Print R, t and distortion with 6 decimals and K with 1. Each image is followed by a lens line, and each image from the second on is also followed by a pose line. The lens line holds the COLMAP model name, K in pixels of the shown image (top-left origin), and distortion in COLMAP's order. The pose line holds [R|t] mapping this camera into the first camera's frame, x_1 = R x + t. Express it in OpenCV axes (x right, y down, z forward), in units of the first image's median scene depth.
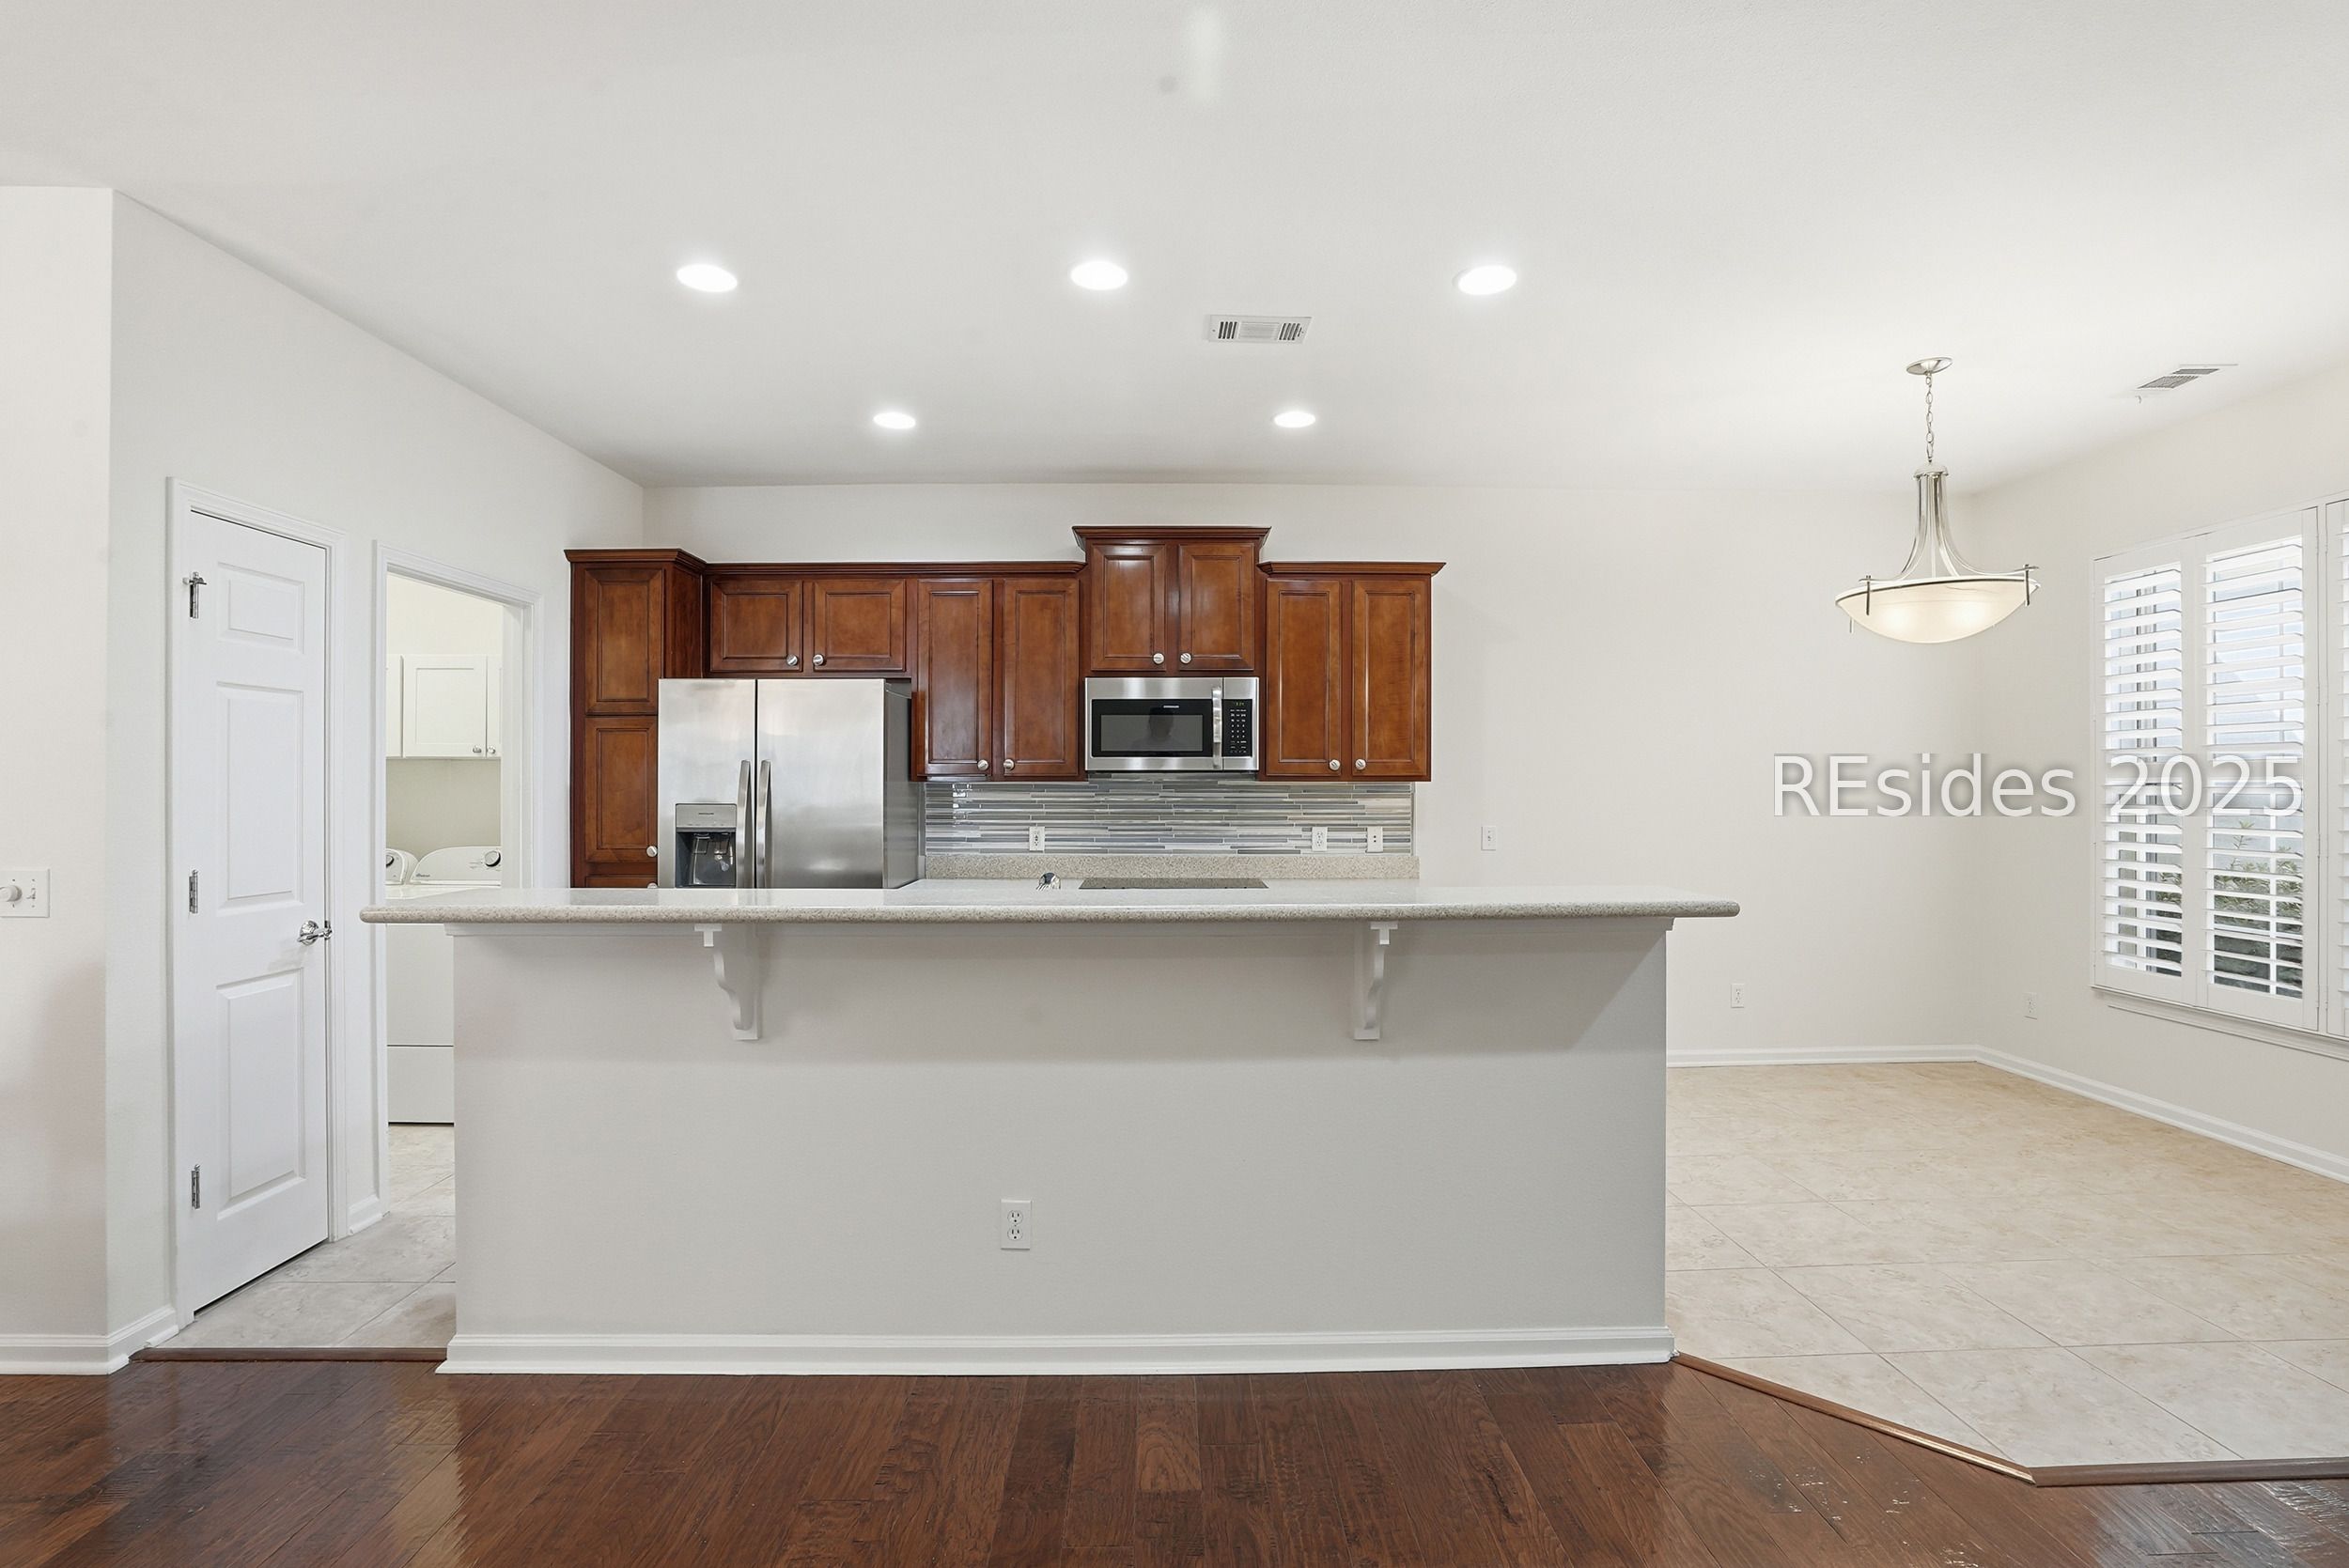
lens RADIAL K [[1100.0, 0, 1171.8], [0, 1100.0, 779.4], [0, 0, 1]] dist [-0.060181, 0.024288]
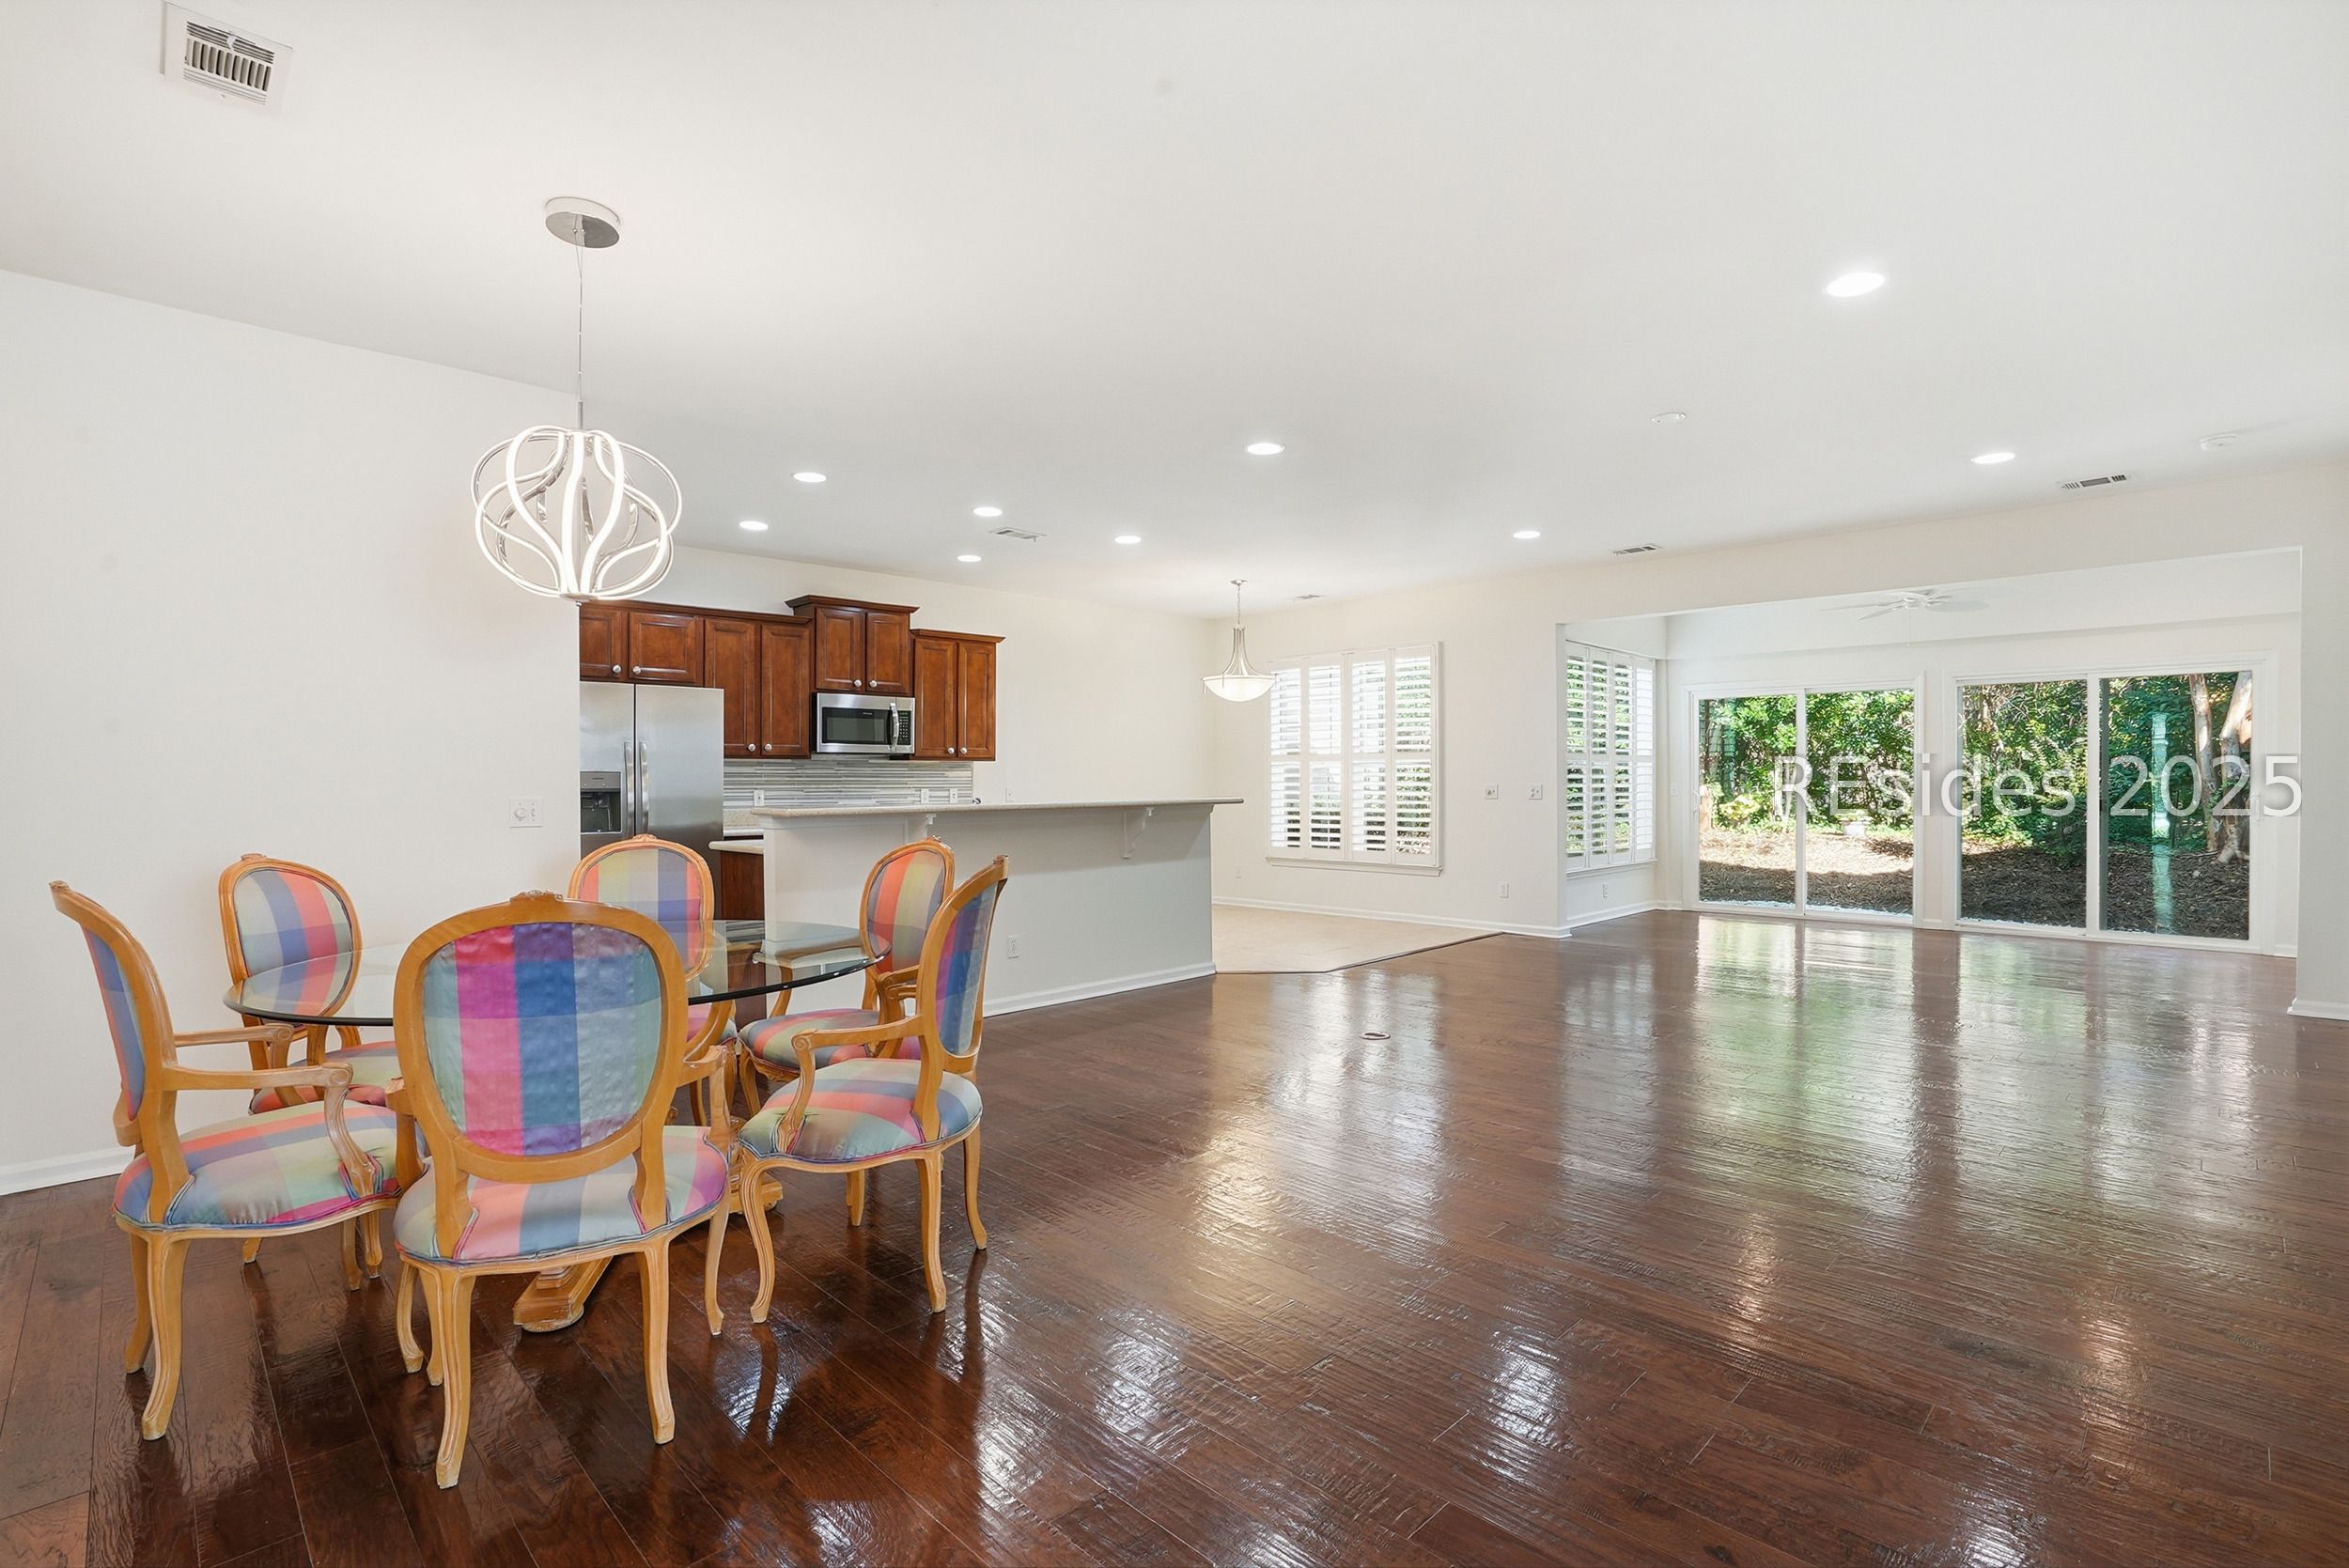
lens RADIAL K [[1100.0, 0, 1171.8], [0, 1100.0, 779.4], [0, 0, 1]] dist [-0.060181, 0.024288]
pose [[0.728515, -0.002632, 0.685025, -0.772514], [0.000053, 0.999993, 0.003786, 0.024986], [-0.685030, -0.002722, 0.728510, -0.481075]]
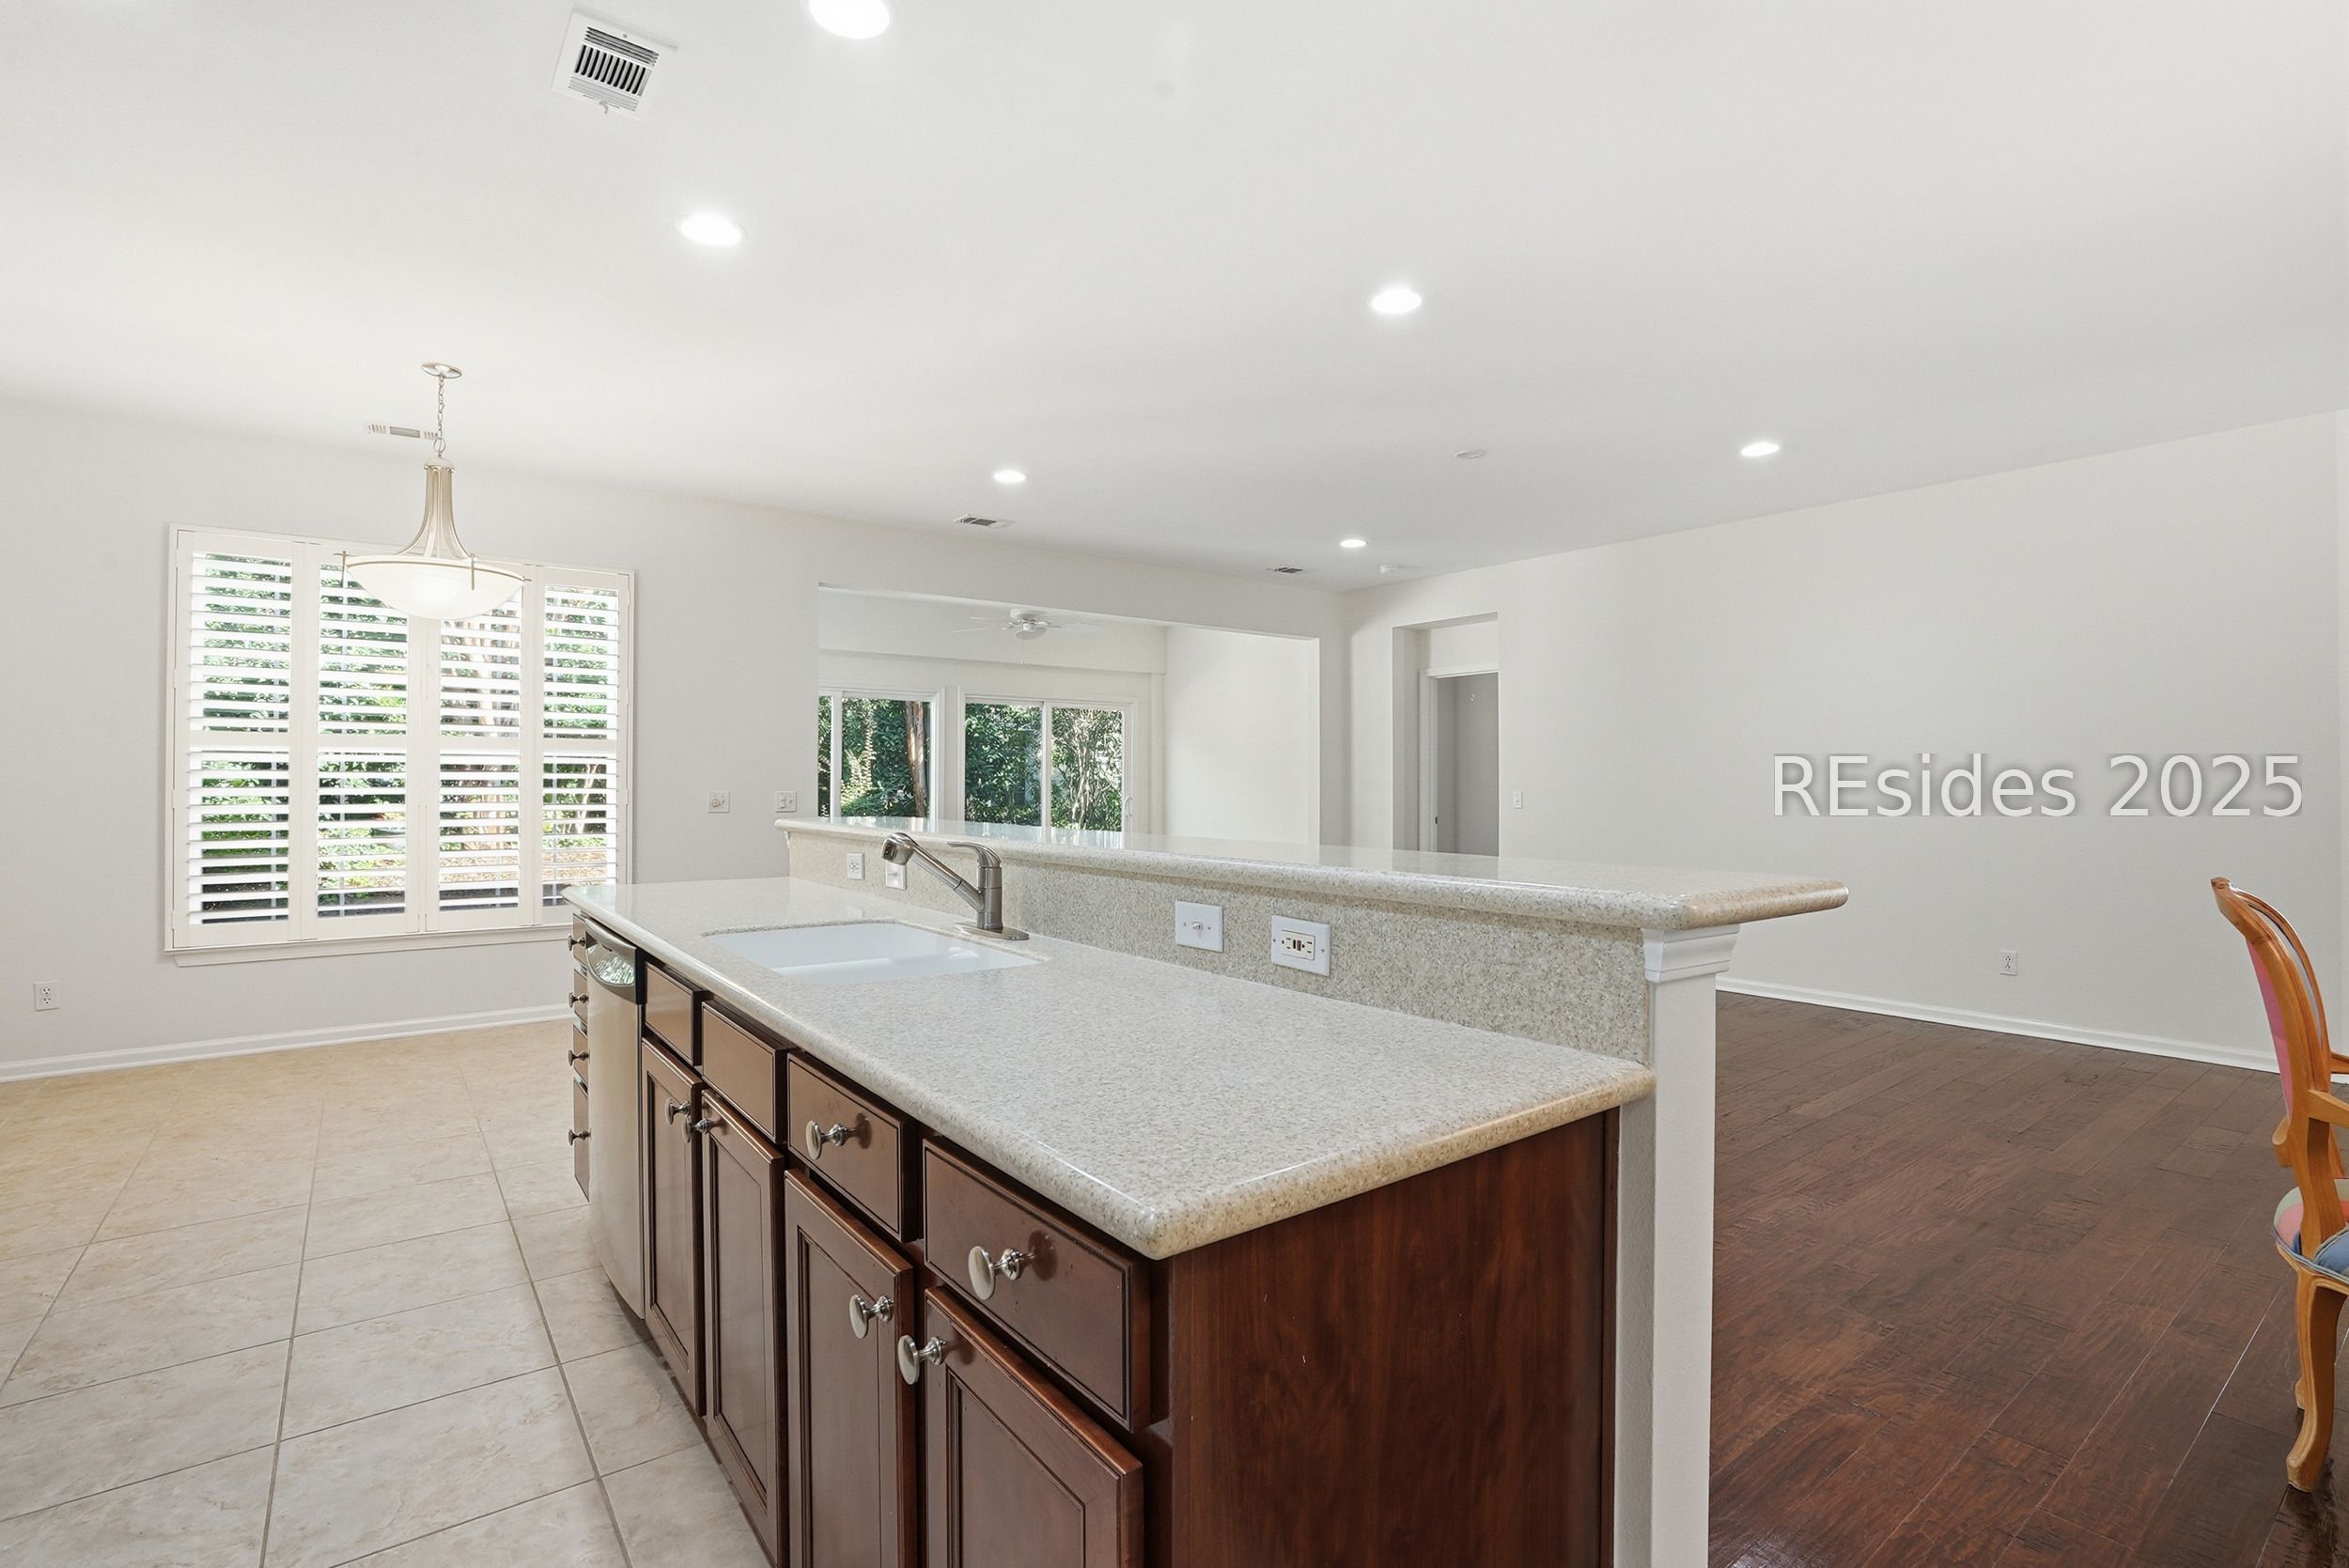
lens RADIAL K [[1100.0, 0, 1171.8], [0, 1100.0, 779.4], [0, 0, 1]] dist [-0.060181, 0.024288]
pose [[-0.587820, 0.004966, 0.808976, -0.476093], [-0.003649, 0.999955, -0.008790, 0.034343], [-0.808983, -0.008119, -0.587775, 0.770494]]
